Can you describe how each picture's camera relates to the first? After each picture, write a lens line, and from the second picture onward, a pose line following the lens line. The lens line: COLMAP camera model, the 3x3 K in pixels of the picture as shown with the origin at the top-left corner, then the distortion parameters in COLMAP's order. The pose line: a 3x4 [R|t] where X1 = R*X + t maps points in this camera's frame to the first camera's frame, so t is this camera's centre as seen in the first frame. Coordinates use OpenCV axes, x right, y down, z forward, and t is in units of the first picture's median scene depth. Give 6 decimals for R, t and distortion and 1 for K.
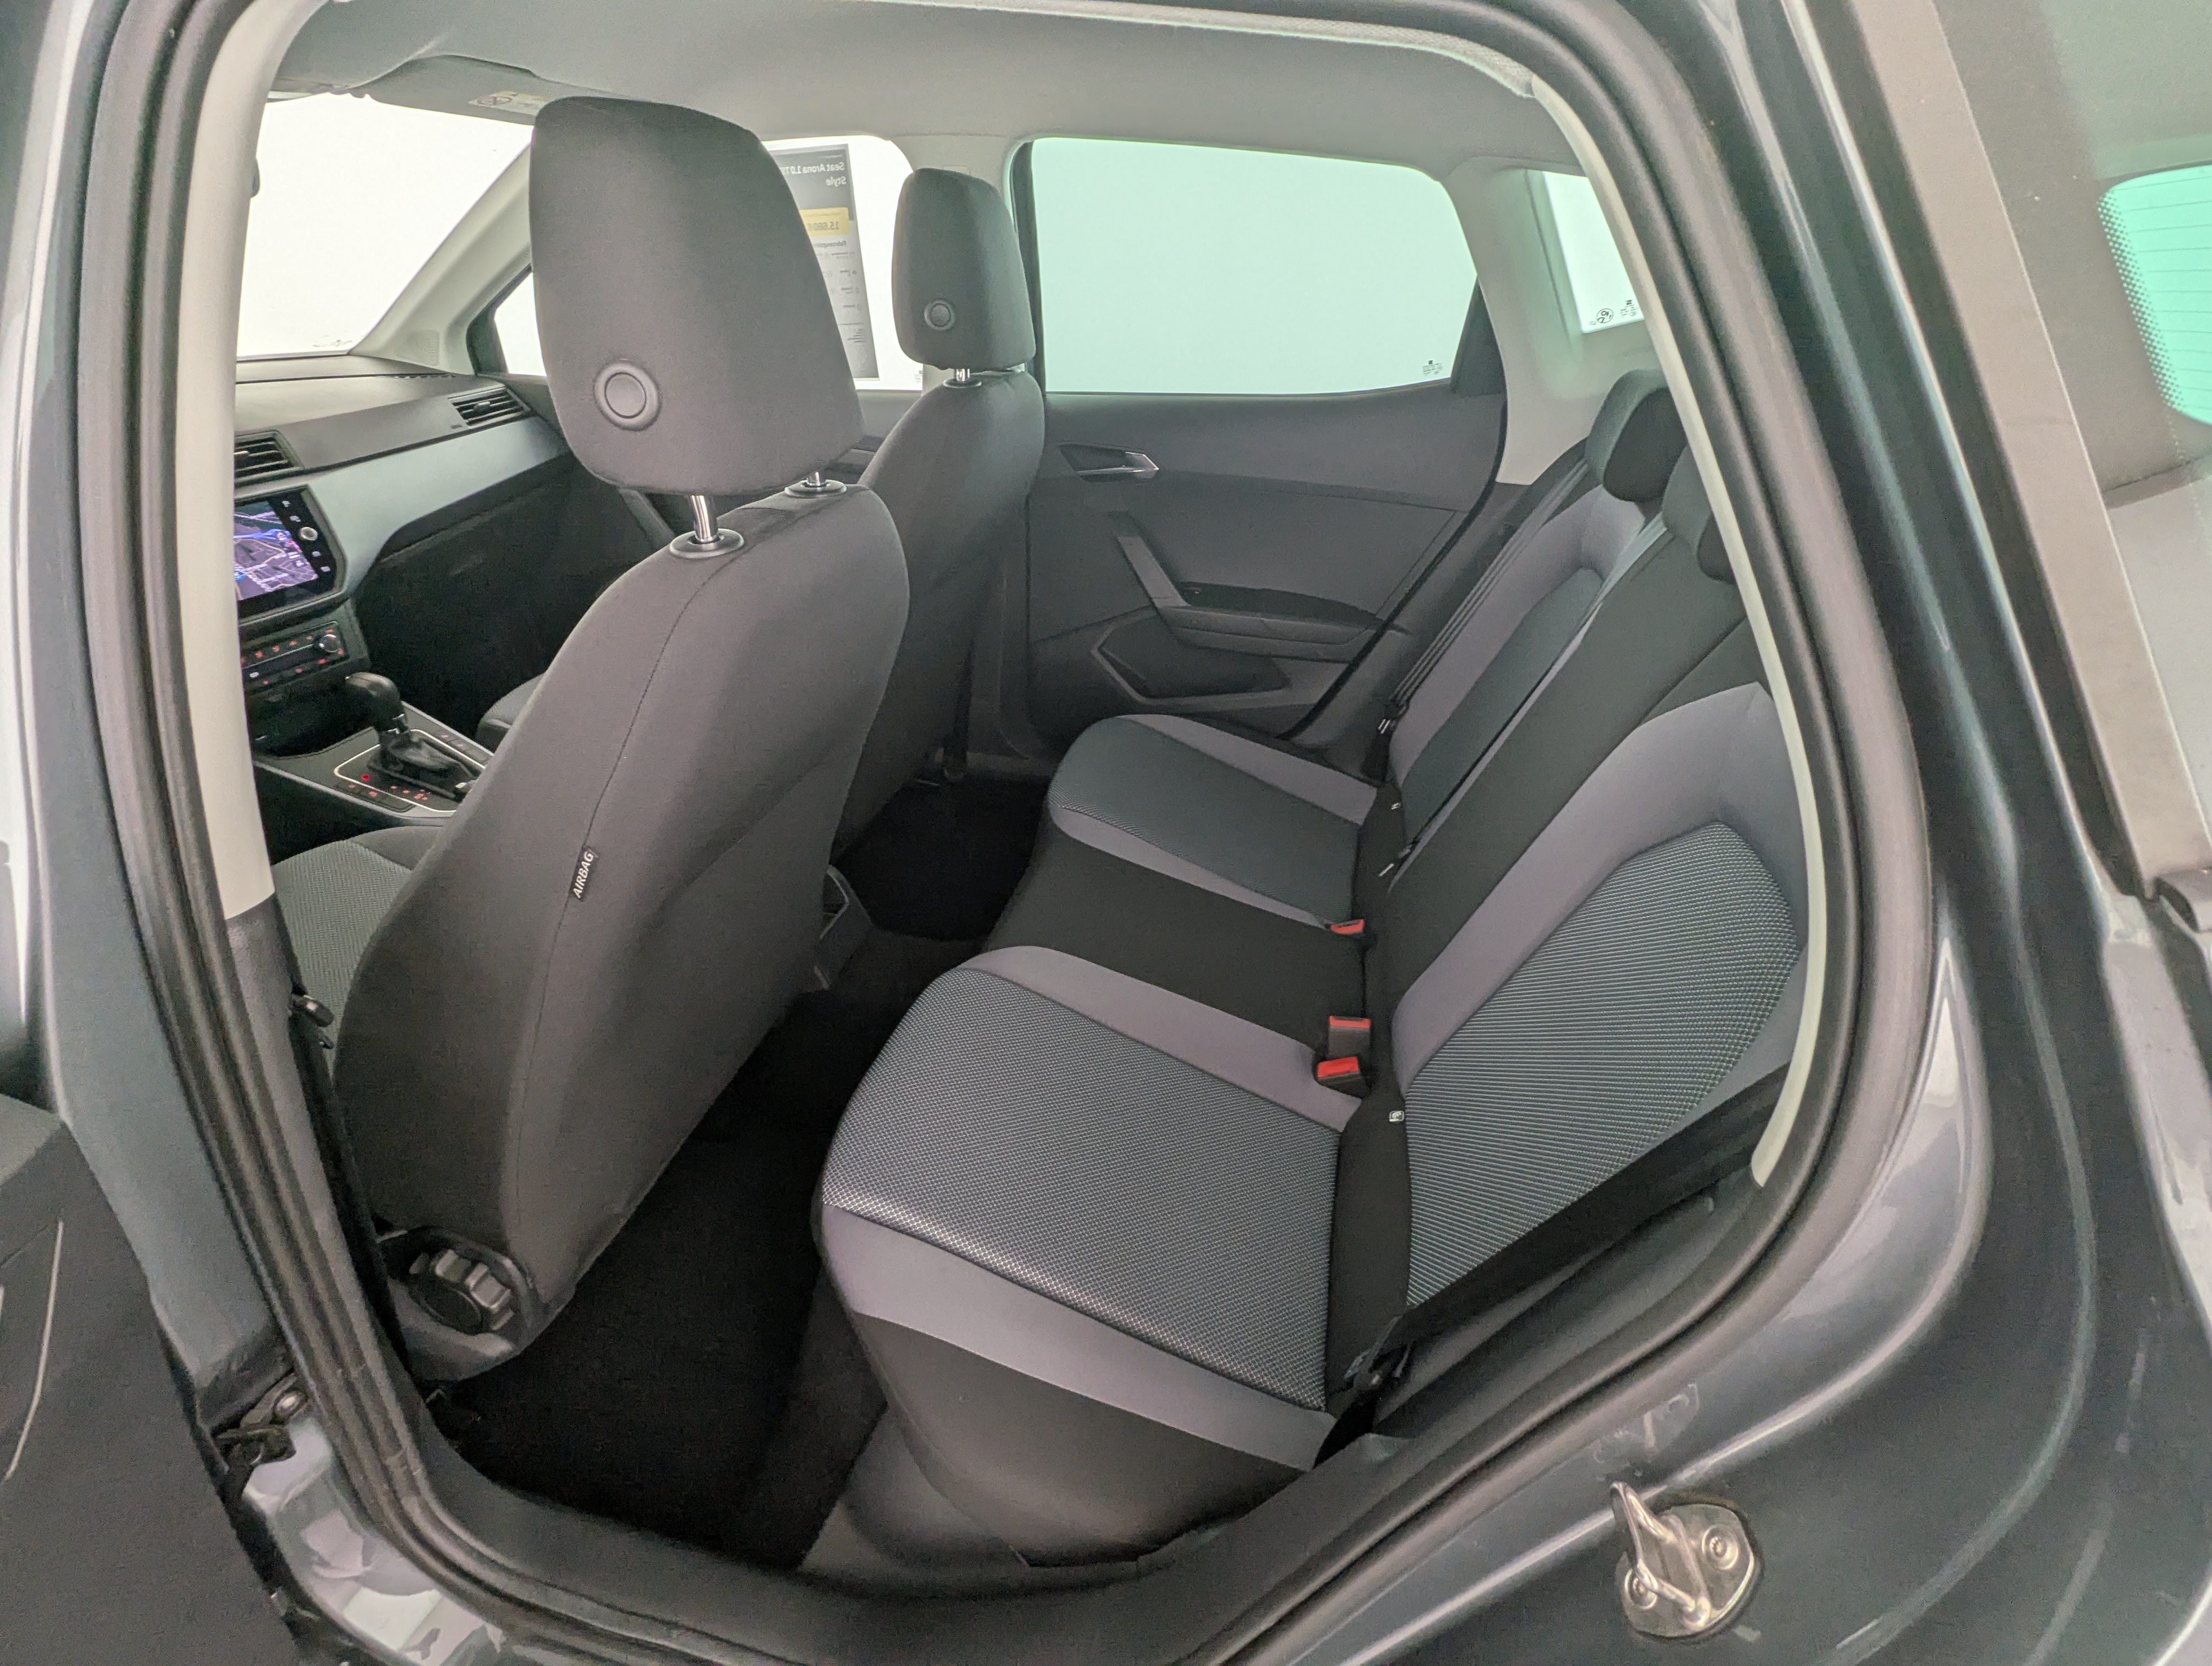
lens RADIAL K [[1055.2, 0, 1106.0], [0, 1055.2, 833.0], [0, 0, 1]] dist [0.001966, -0.001424]
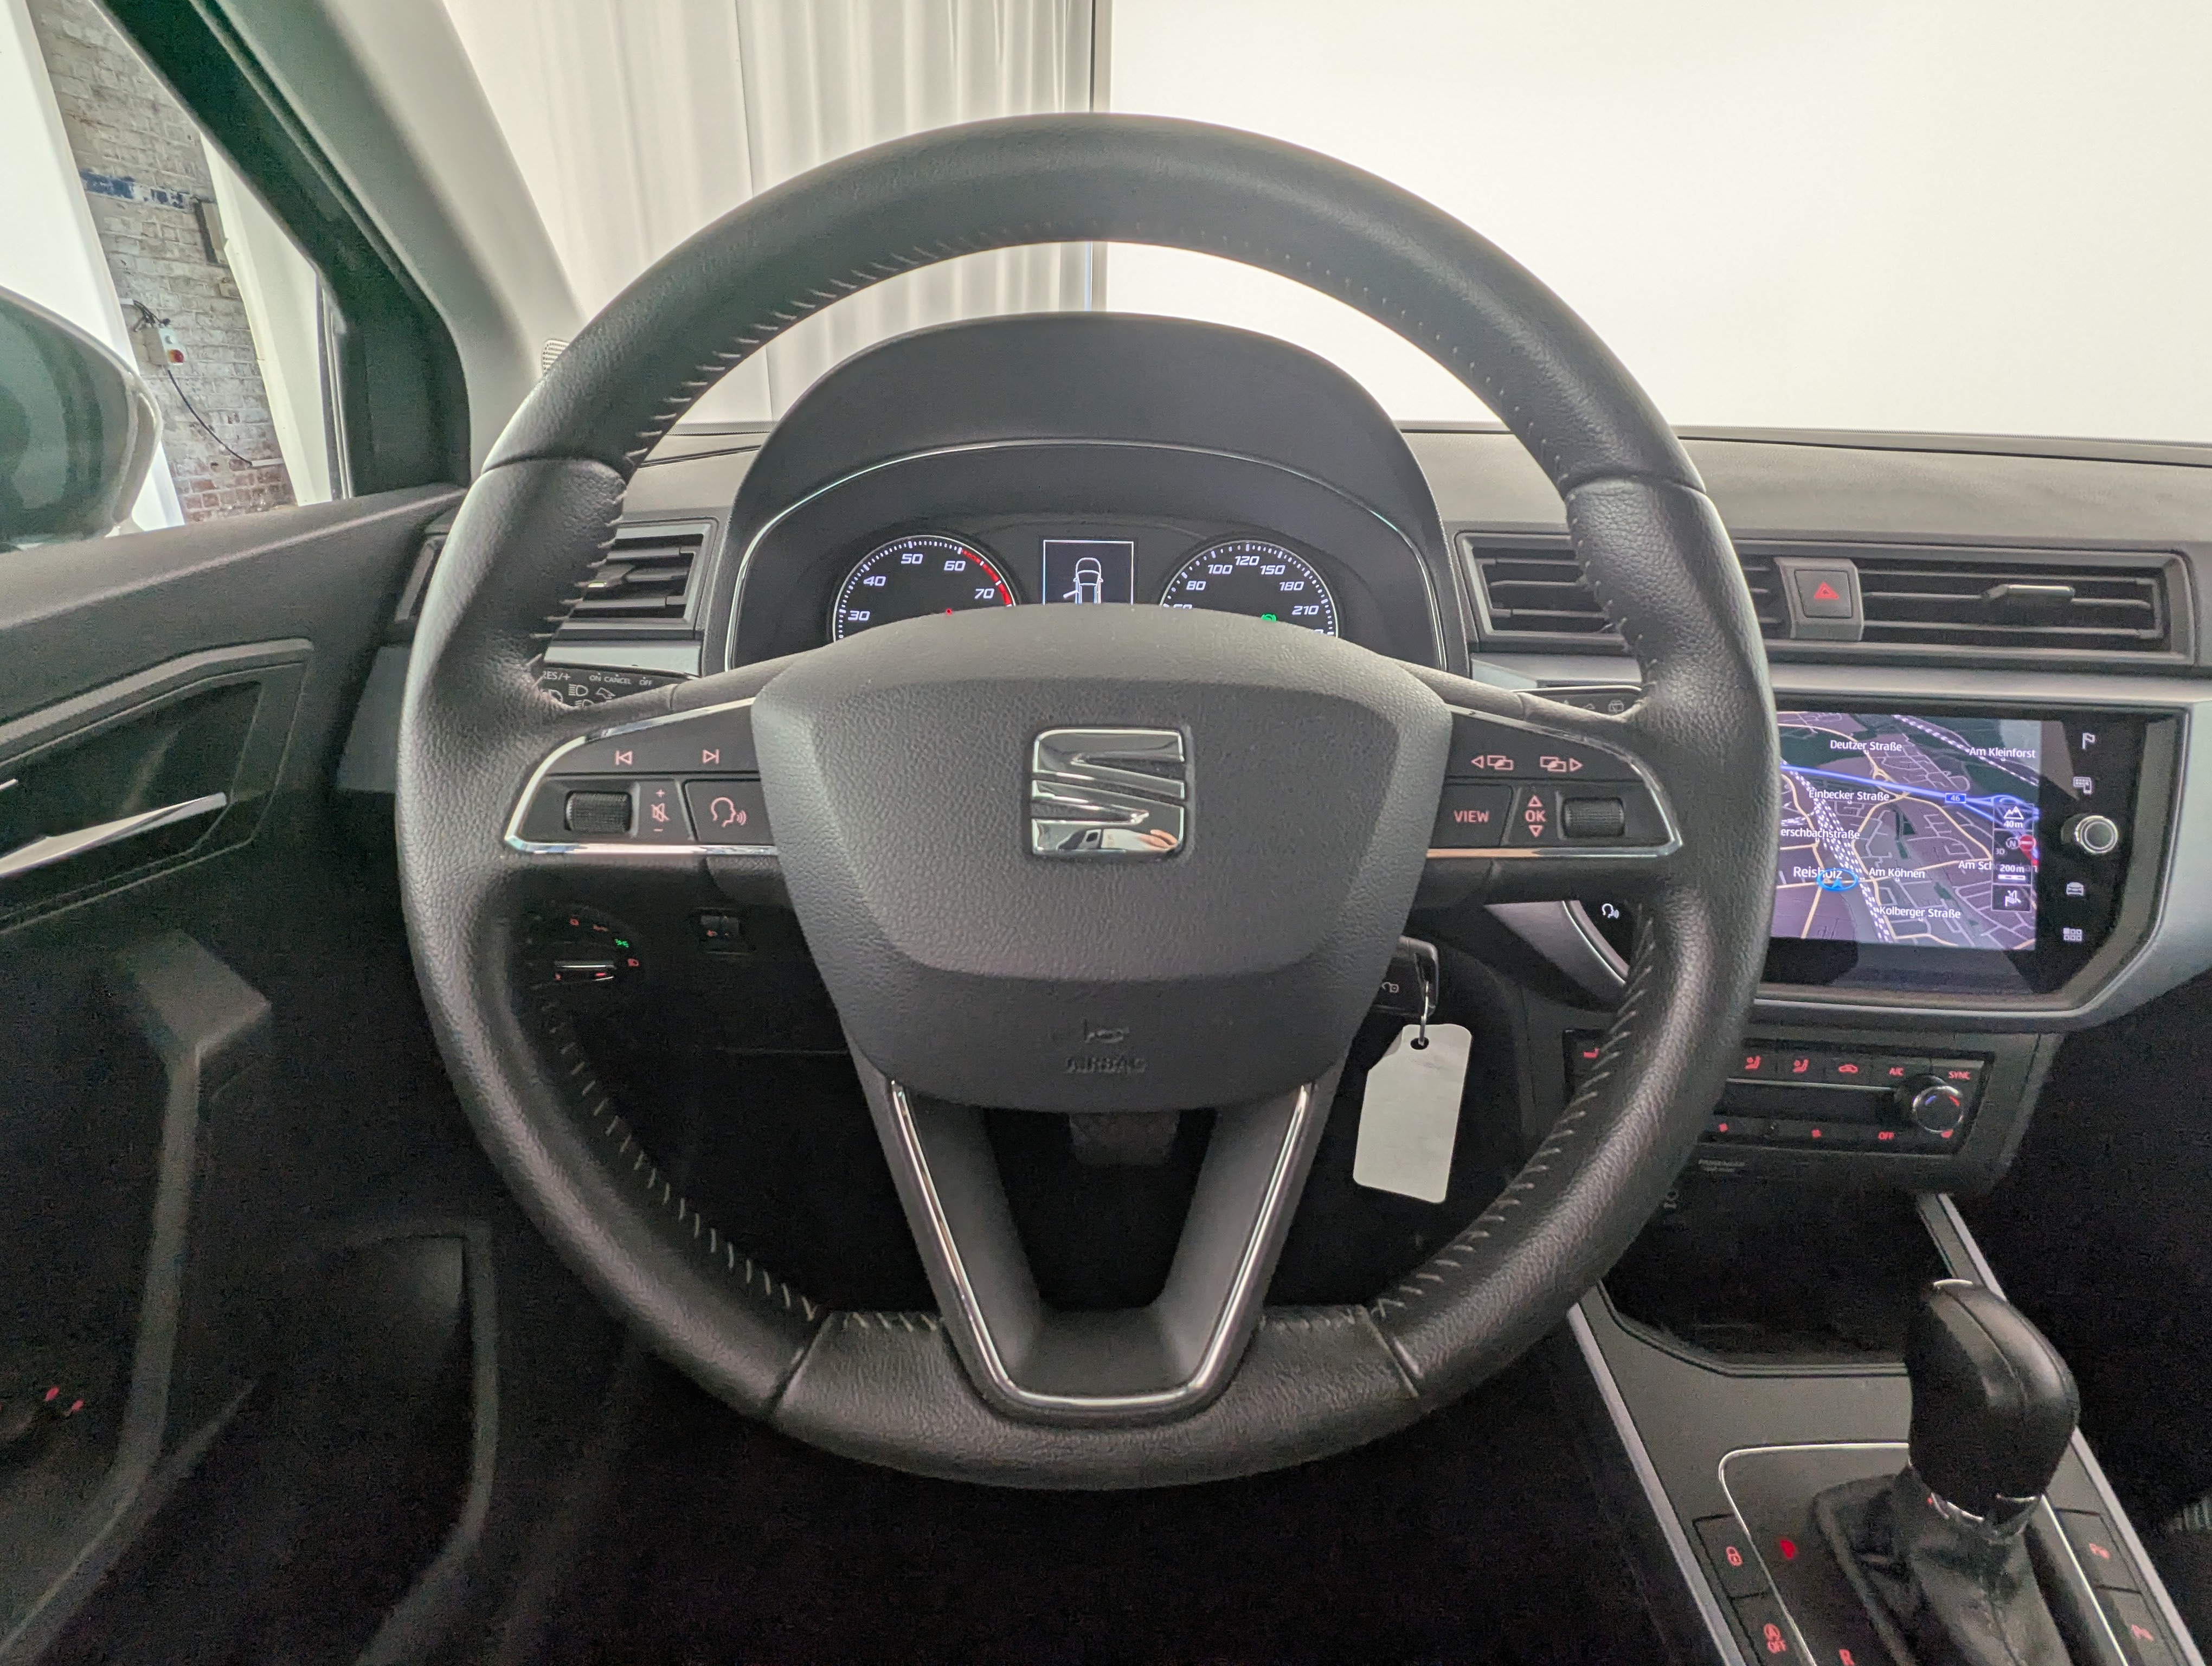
lens RADIAL K [[1055.2, 0, 1106.0], [0, 1055.2, 833.0], [0, 0, 1]] dist [0.001966, -0.001424]
pose [[0.262461, 0.359982, -0.895281, -0.532440], [-0.500577, 0.843993, 0.192610, -0.188825], [0.824947, 0.397604, 0.401713, 0.598235]]
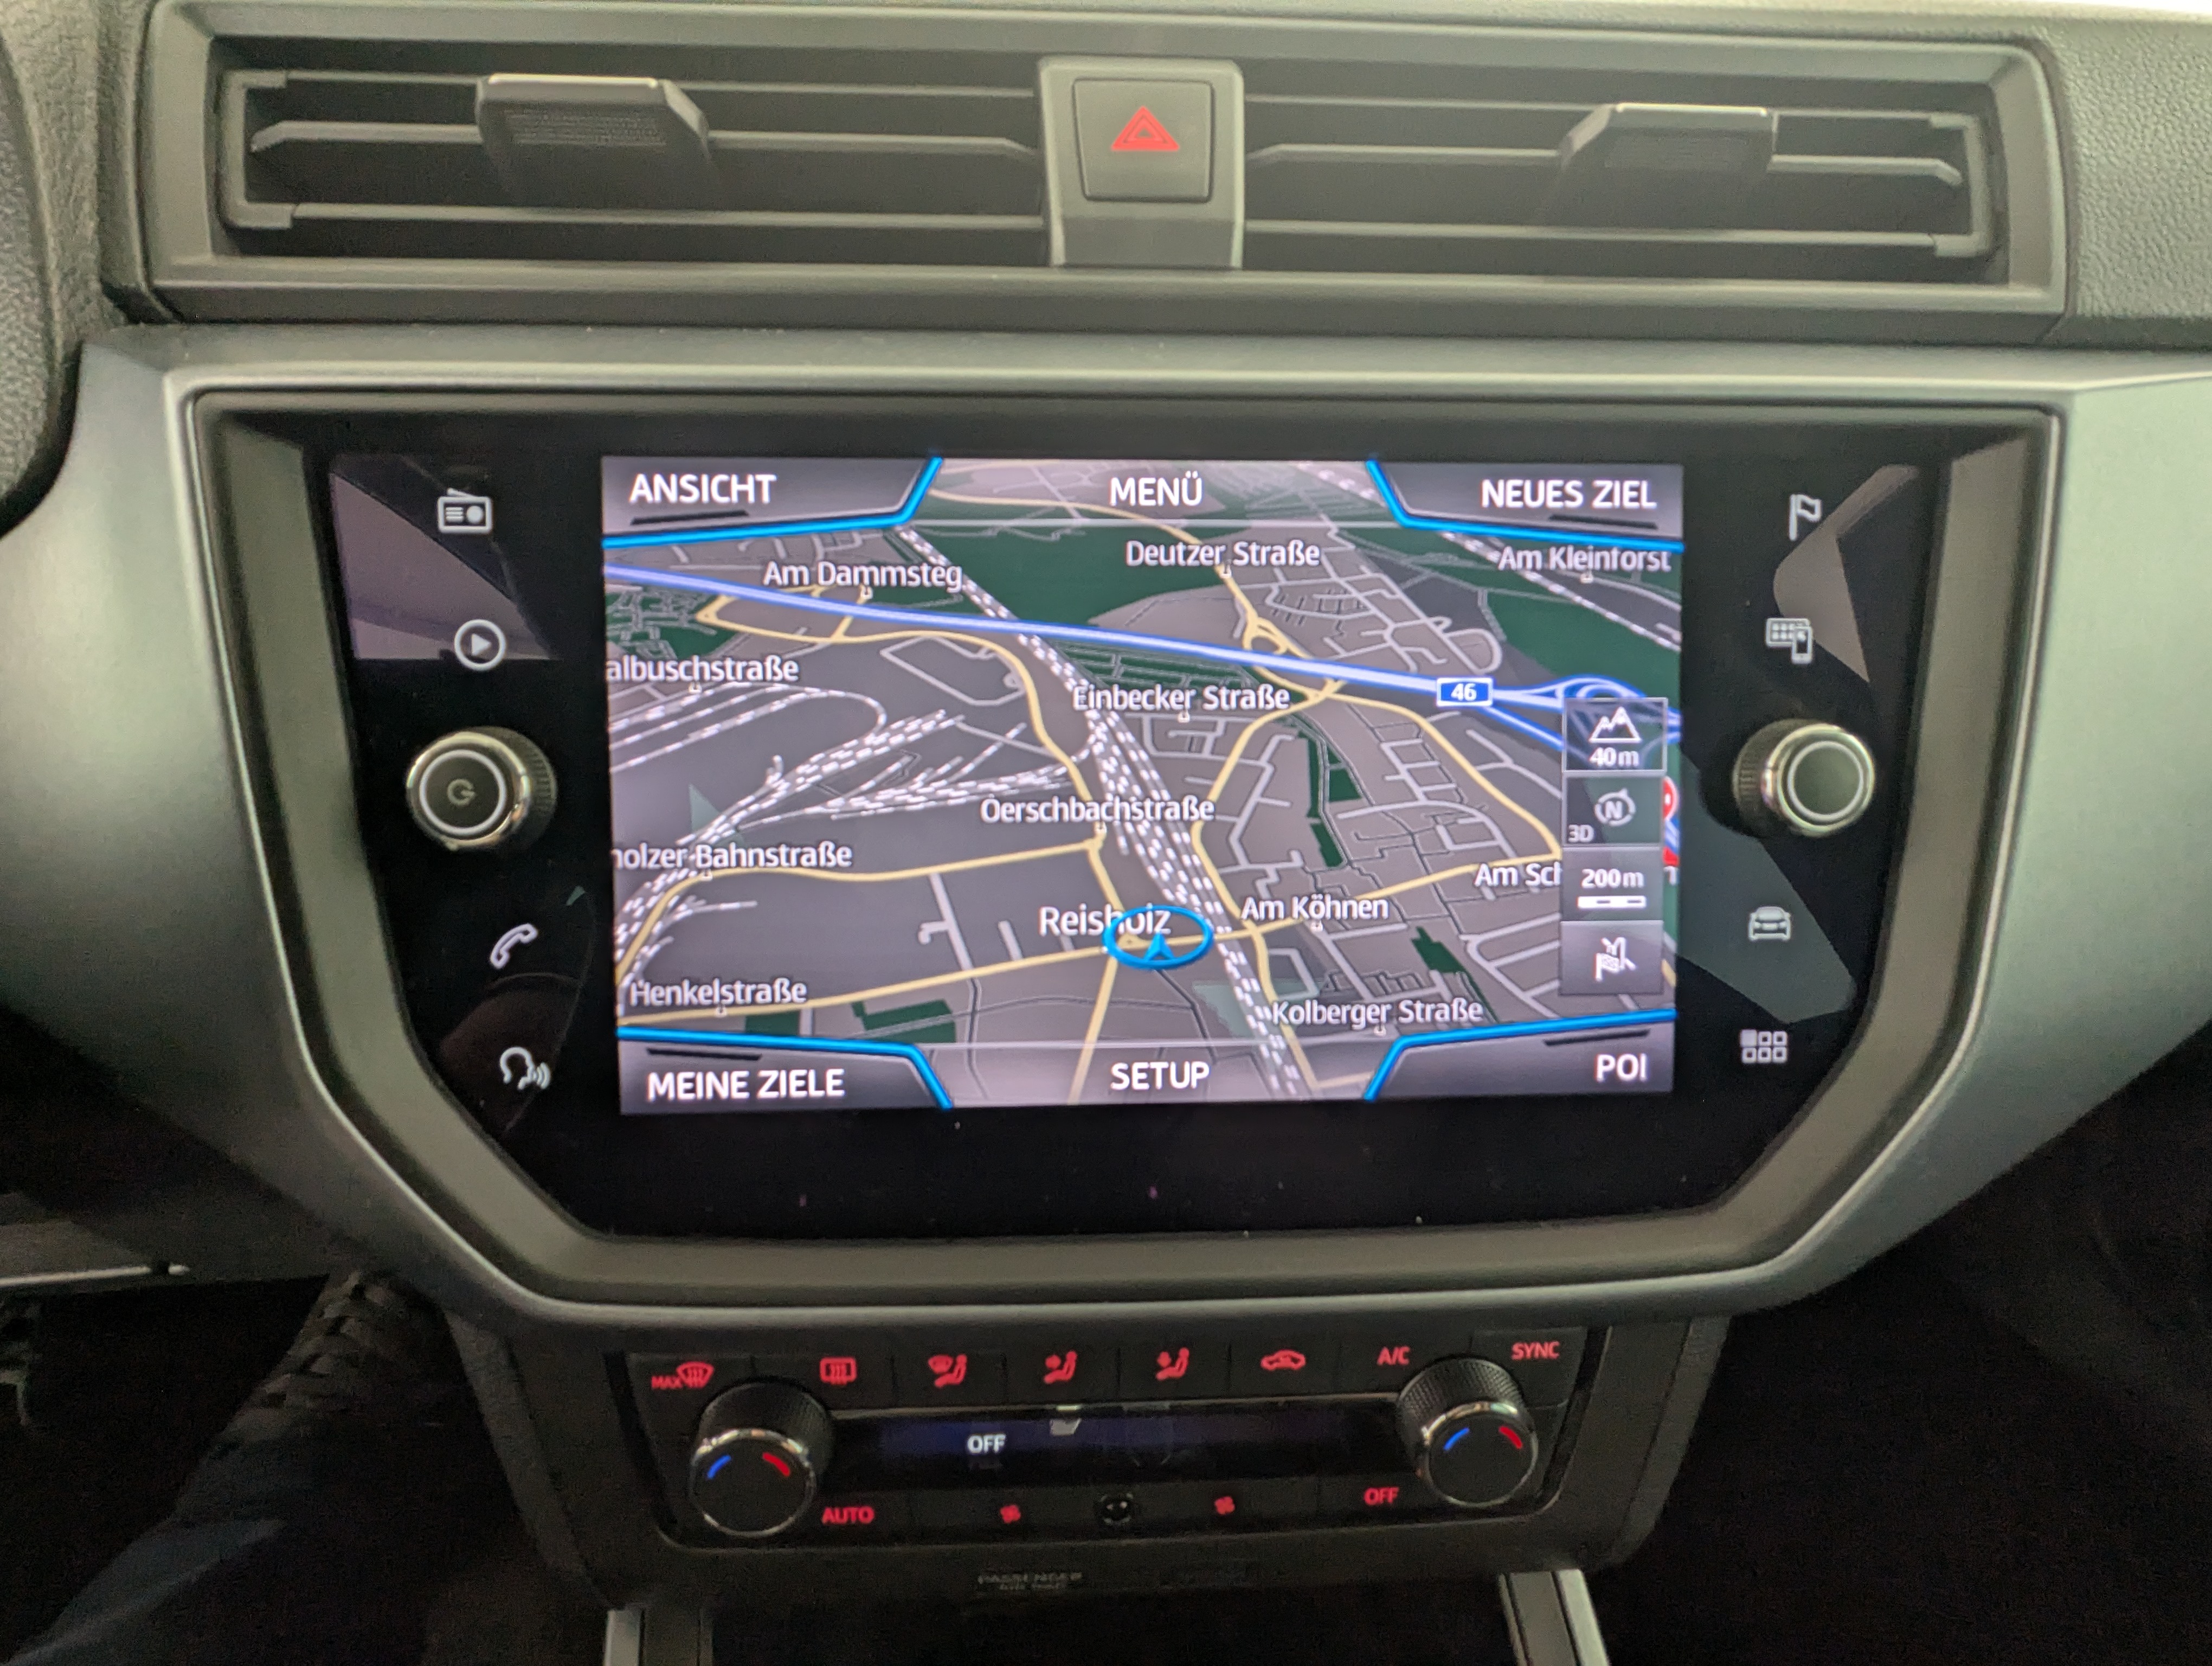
lens RADIAL K [[1055.2, 0, 1106.0], [0, 1055.2, 833.0], [0, 0, 1]] dist [0.001966, -0.001424]
pose [[0.377217, 0.405427, -0.832668, -0.679238], [-0.474658, 0.856659, 0.202077, -0.262214], [0.795240, 0.319005, 0.515585, 0.870647]]
